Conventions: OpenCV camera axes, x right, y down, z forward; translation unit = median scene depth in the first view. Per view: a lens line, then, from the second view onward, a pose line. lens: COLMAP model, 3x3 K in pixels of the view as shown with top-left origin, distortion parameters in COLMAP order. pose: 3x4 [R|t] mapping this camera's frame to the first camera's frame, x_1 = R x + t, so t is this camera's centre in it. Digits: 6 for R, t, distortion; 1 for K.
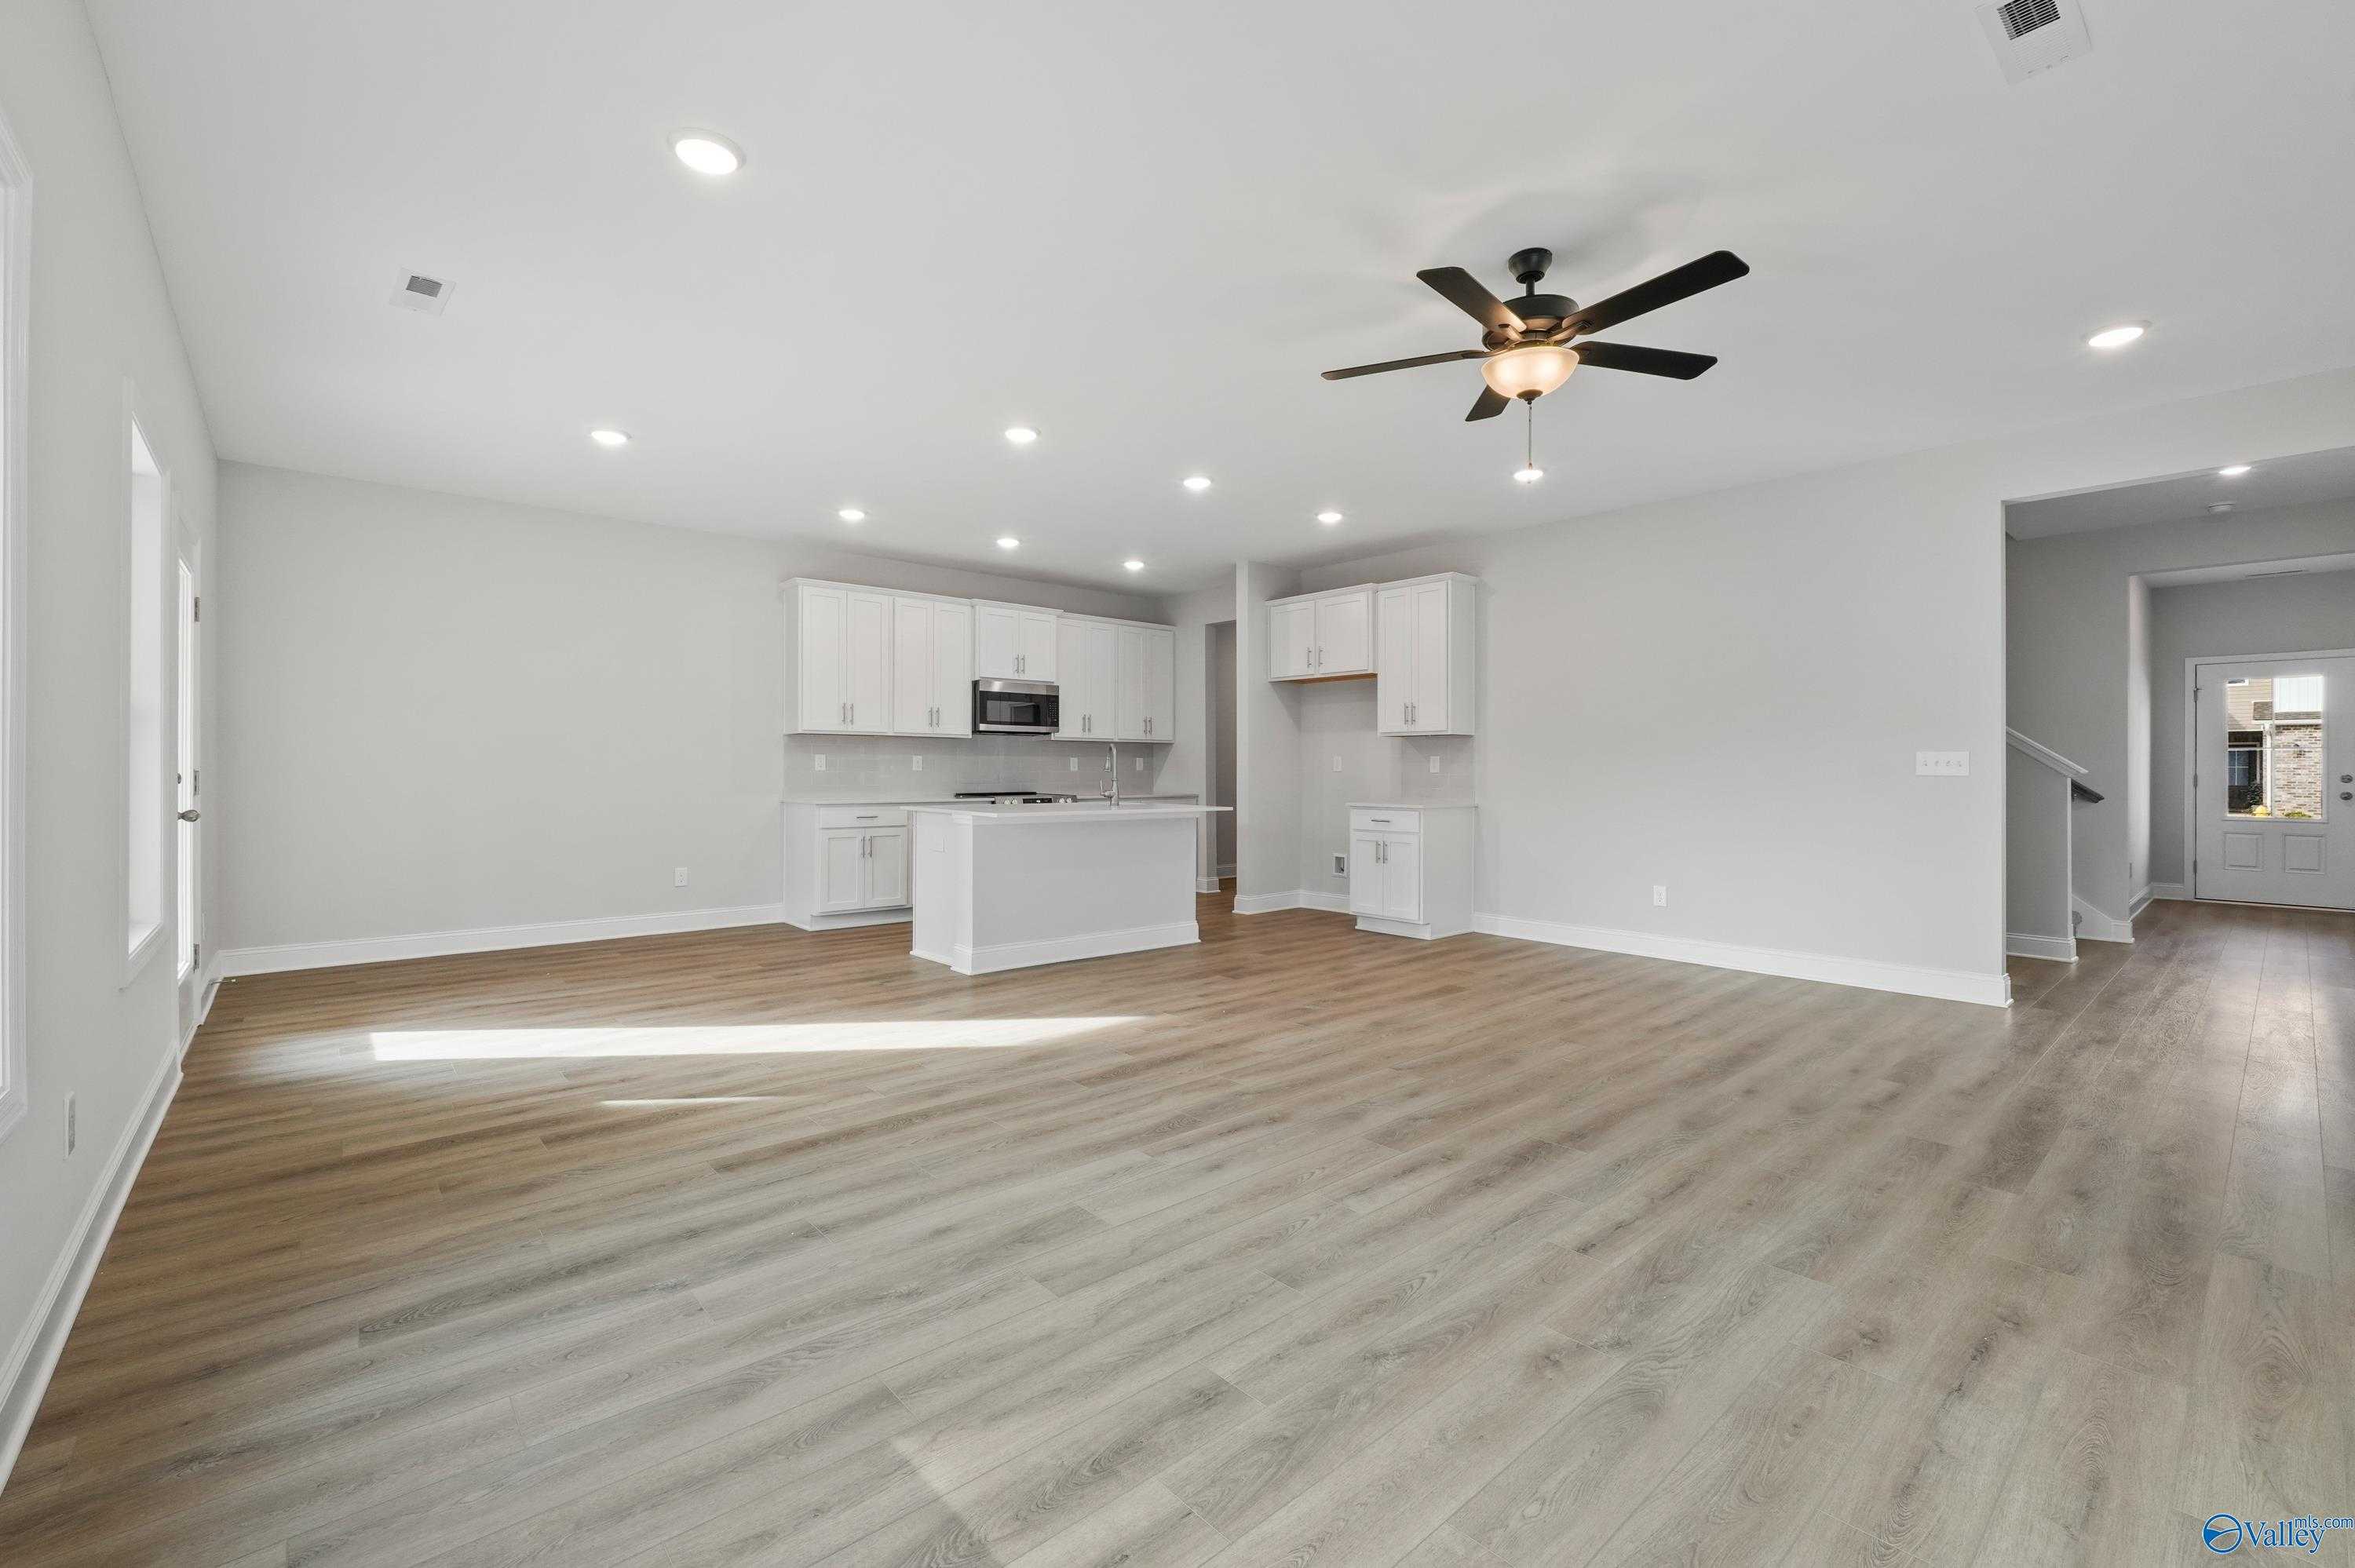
lens RADIAL K [[1003.6, 0, 1189.6], [0, 1003.6, 765.0], [0, 0, 1]] dist [-0.002633, 0.000250]
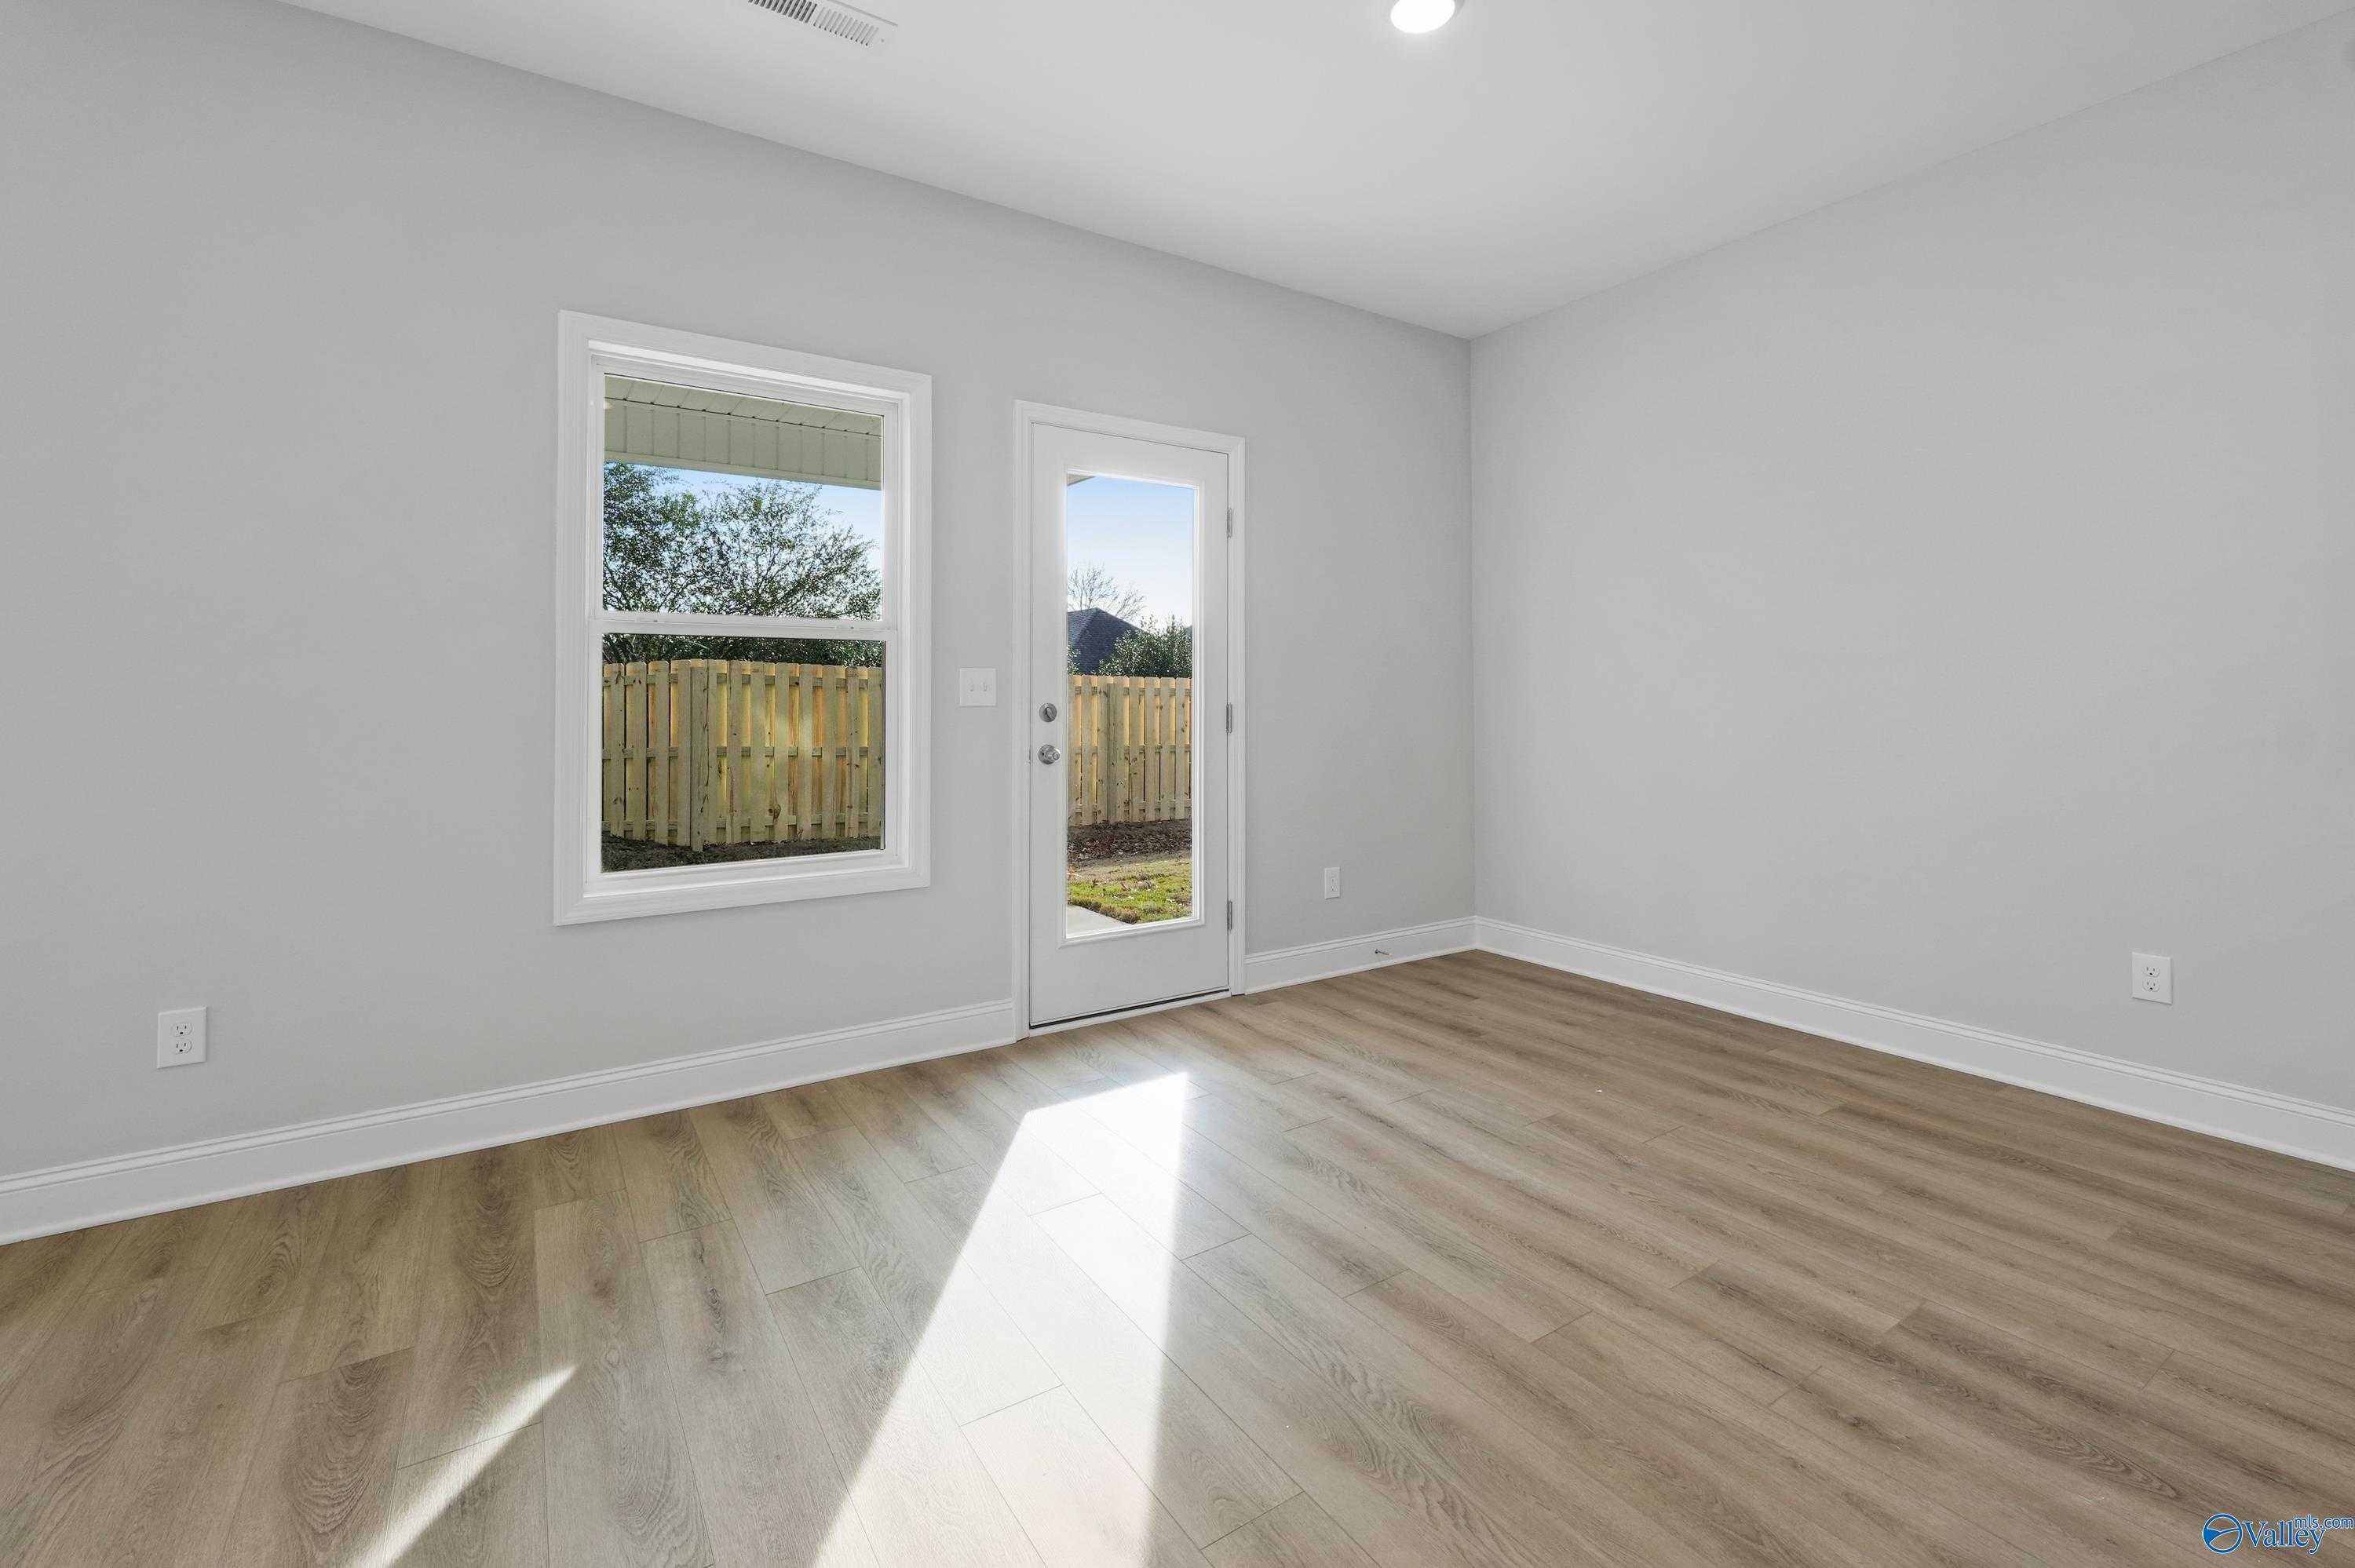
lens RADIAL K [[992.6, 0, 1198.2], [0, 992.6, 690.8], [0, 0, 1]] dist [-0.003381, -0.000584]
pose [[-0.139613, -0.014933, -0.990094, -0.060519], [0.003968, 0.999870, -0.015640, 0.003283], [0.990198, -0.006112, -0.139536, 0.608719]]
